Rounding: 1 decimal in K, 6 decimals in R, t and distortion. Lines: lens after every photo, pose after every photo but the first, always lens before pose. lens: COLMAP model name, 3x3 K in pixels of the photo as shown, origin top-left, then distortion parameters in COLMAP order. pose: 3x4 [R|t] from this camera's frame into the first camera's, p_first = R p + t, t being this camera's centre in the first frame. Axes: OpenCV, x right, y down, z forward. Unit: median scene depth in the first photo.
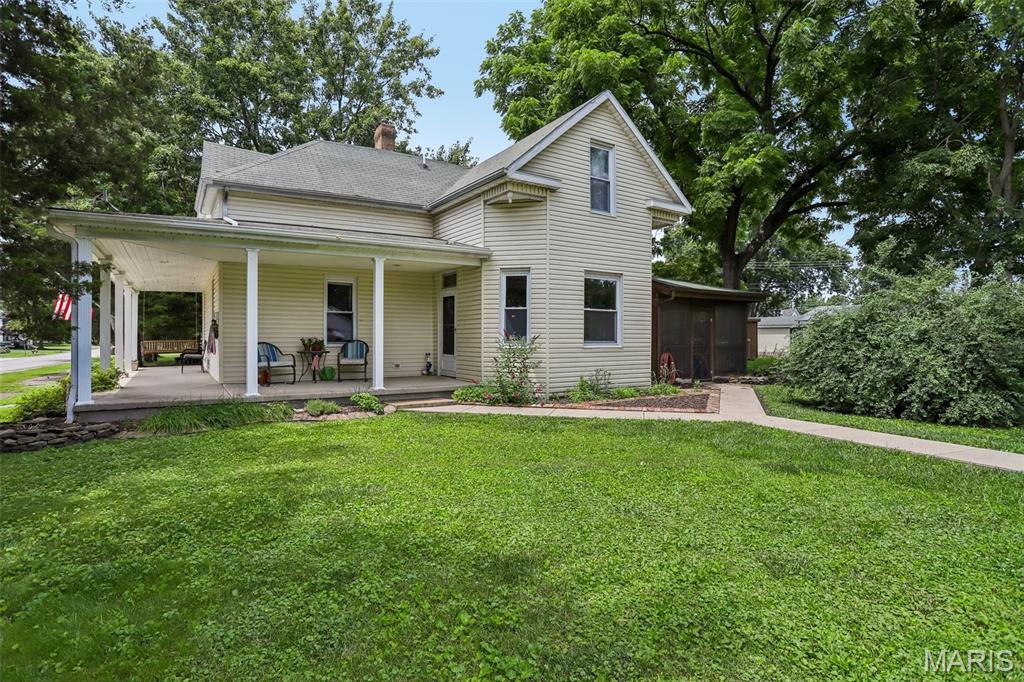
lens RADIAL K [[525.8, 0, 509.3], [0, 525.8, 344.2], [0, 0, 1]] dist [-0.059907, 0.023201]
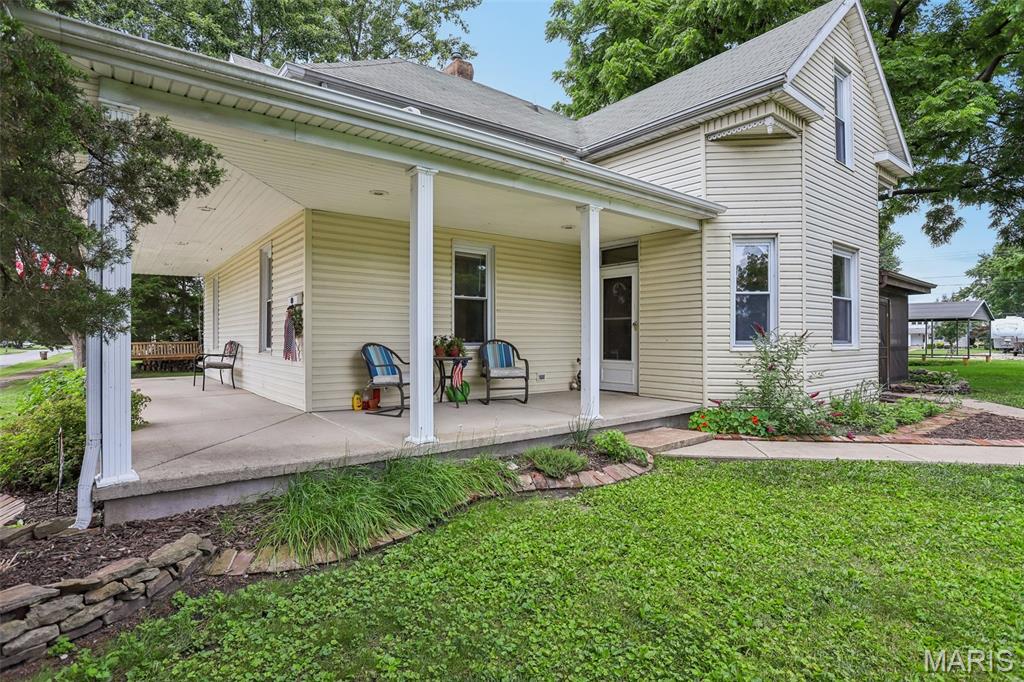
lens RADIAL K [[525.8, 0, 513.5], [0, 525.8, 340.2], [0, 0, 1]] dist [-0.059907, 0.023201]
pose [[0.995350, -0.002462, 0.096295, -0.351108], [0.003701, 0.999913, -0.012691, 0.001187], [-0.096256, 0.012989, 0.995272, 0.345515]]
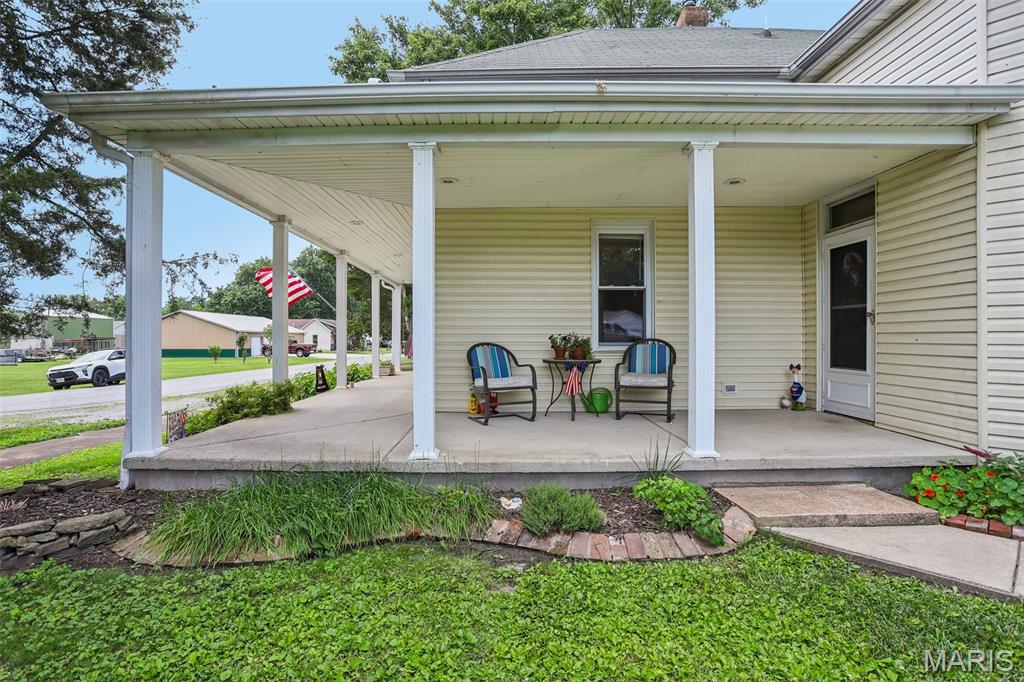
lens RADIAL K [[525.8, 0, 496.8], [0, 525.8, 342.1], [0, 0, 1]] dist [-0.059907, 0.023201]
pose [[0.837588, 0.000326, -0.546303, -0.139795], [-0.002768, 0.999990, -0.003648, -0.002460], [0.546296, 0.004568, 0.837580, 0.491383]]
